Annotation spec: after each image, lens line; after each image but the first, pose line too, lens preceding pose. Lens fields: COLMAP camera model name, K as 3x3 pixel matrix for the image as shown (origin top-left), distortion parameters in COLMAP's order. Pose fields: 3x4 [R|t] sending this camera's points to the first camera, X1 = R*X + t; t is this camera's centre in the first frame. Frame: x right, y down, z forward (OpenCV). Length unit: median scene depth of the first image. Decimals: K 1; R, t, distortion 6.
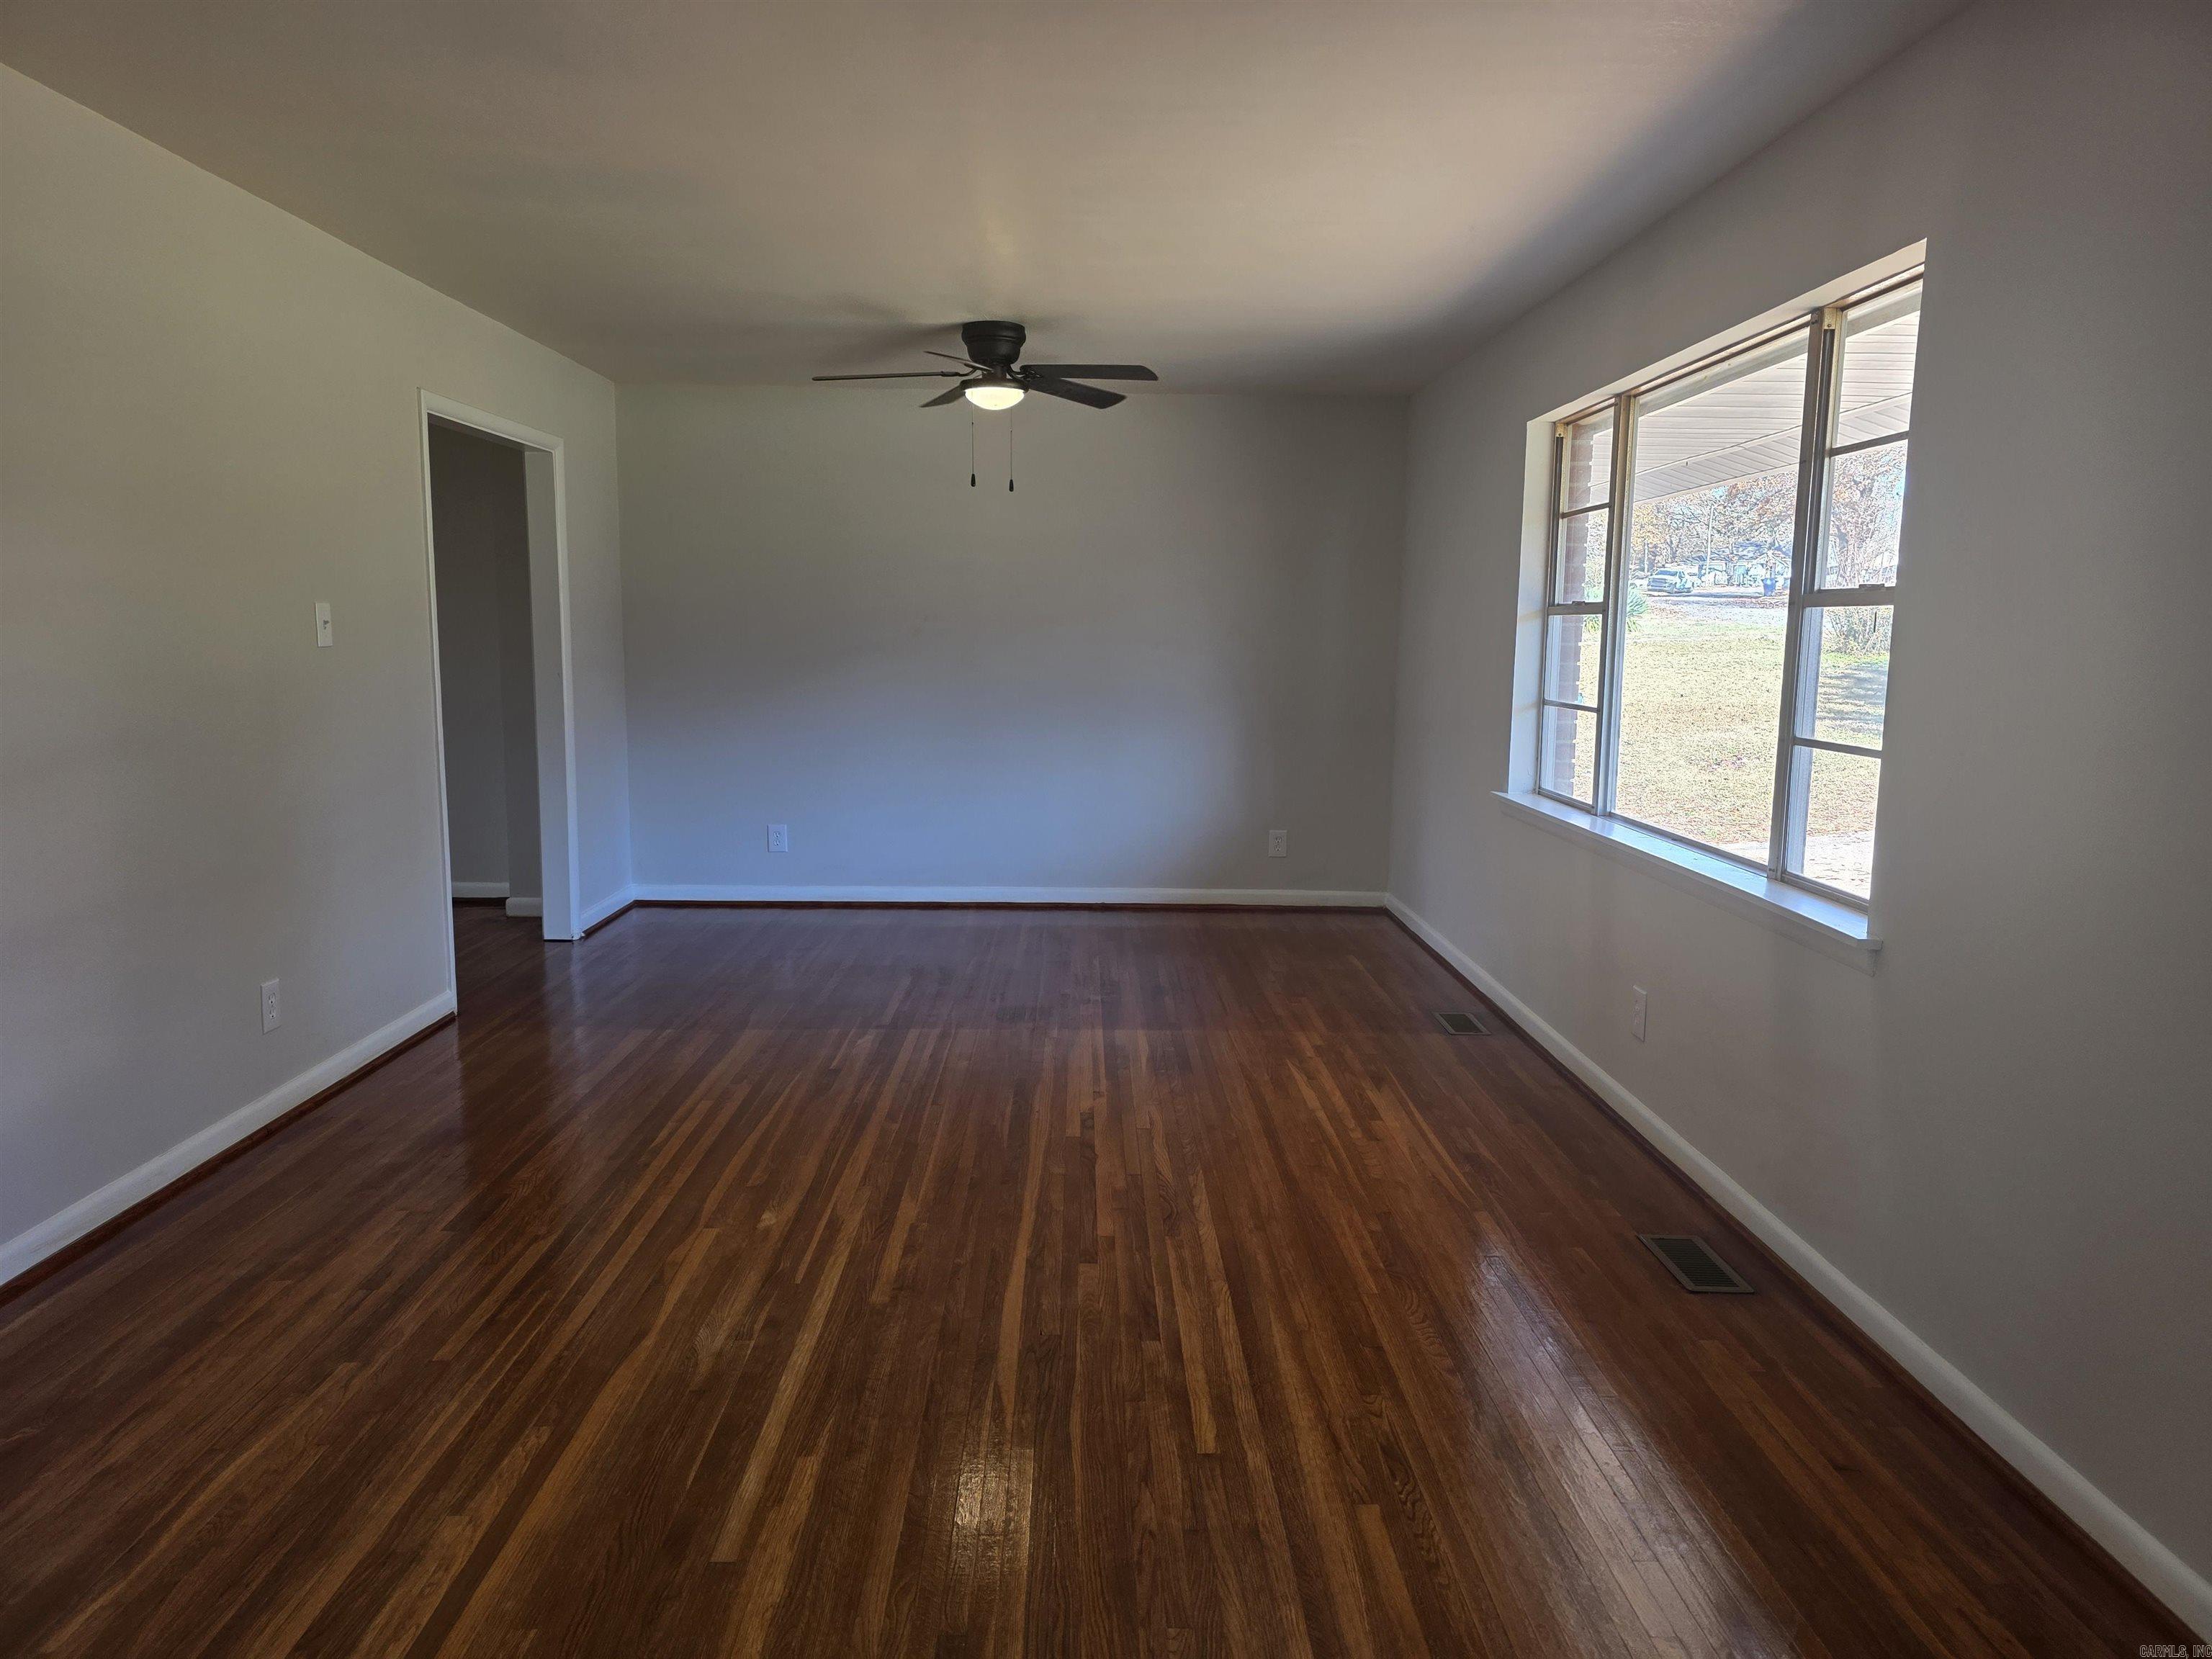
lens RADIAL K [[1455.4, 0, 1106.0], [0, 1455.4, 829.5], [0, 0, 1]] dist [0.003373, 0.000112]
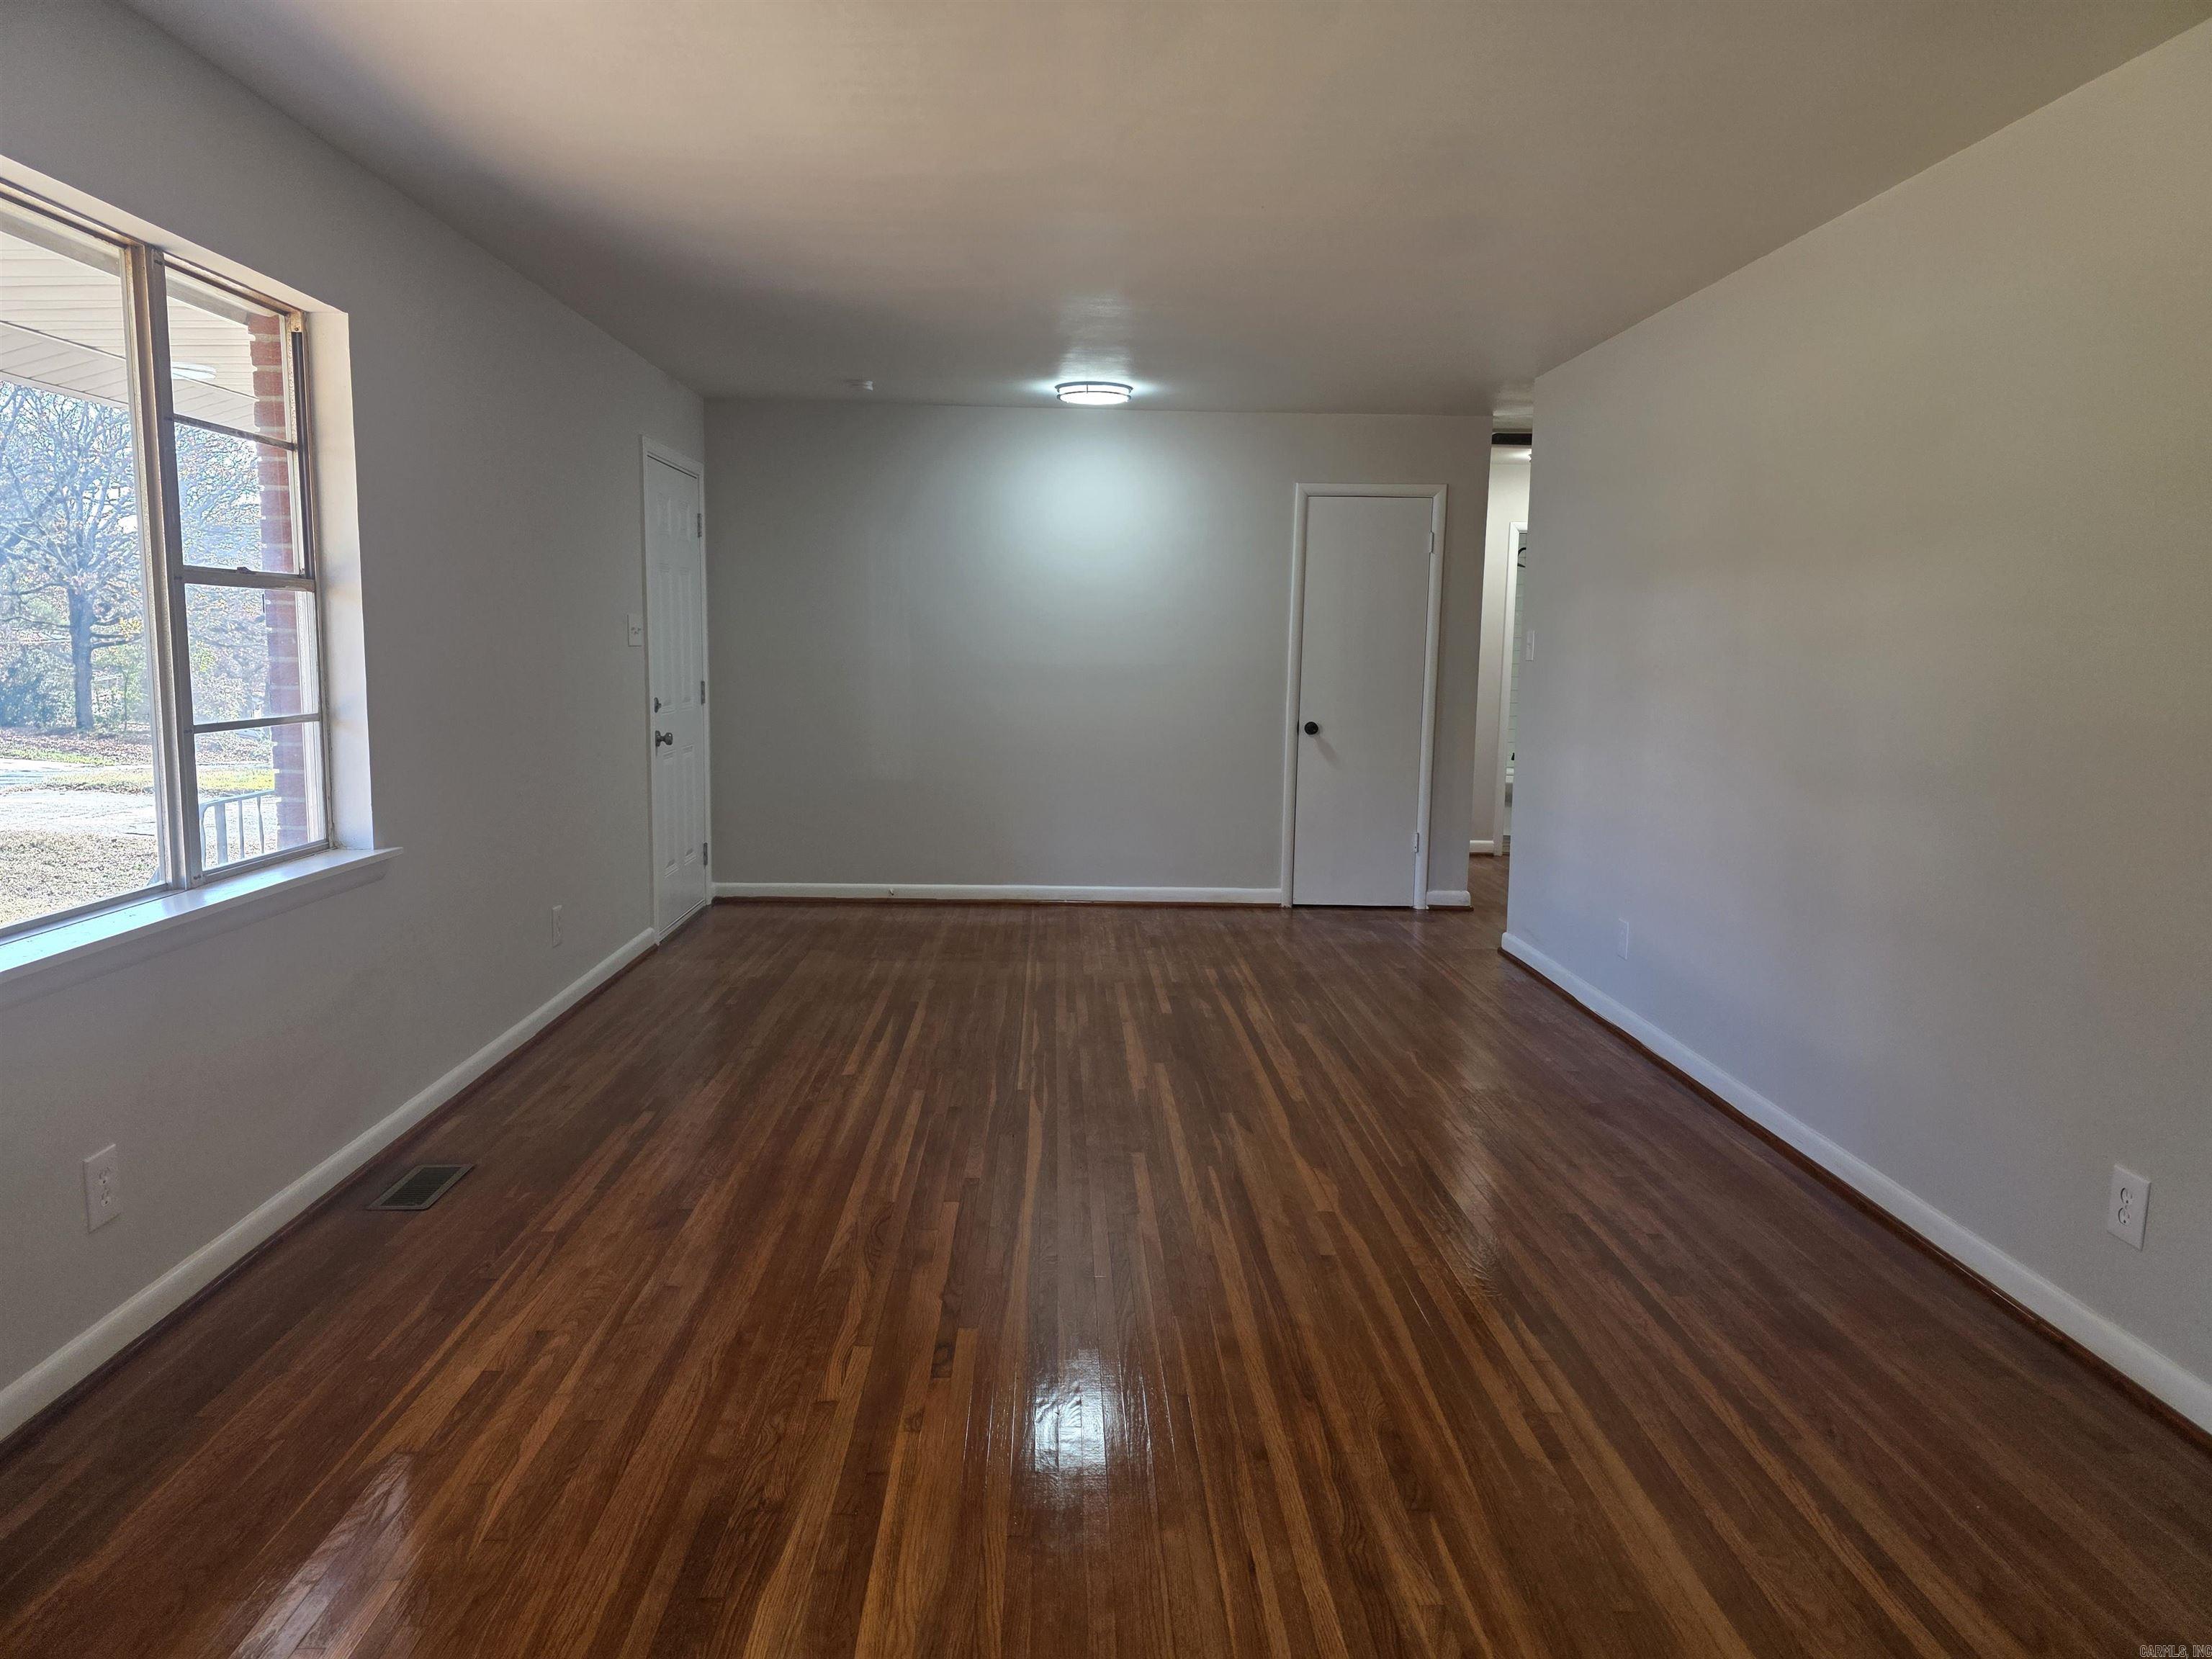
lens RADIAL K [[1455.4, 0, 1106.0], [0, 1455.4, 829.5], [0, 0, 1]] dist [0.003373, 0.000112]
pose [[-0.999414, -0.027046, -0.020992, -0.082957], [-0.031590, 0.964861, 0.260856, -0.262690], [0.013200, 0.261367, -0.965149, 1.953797]]
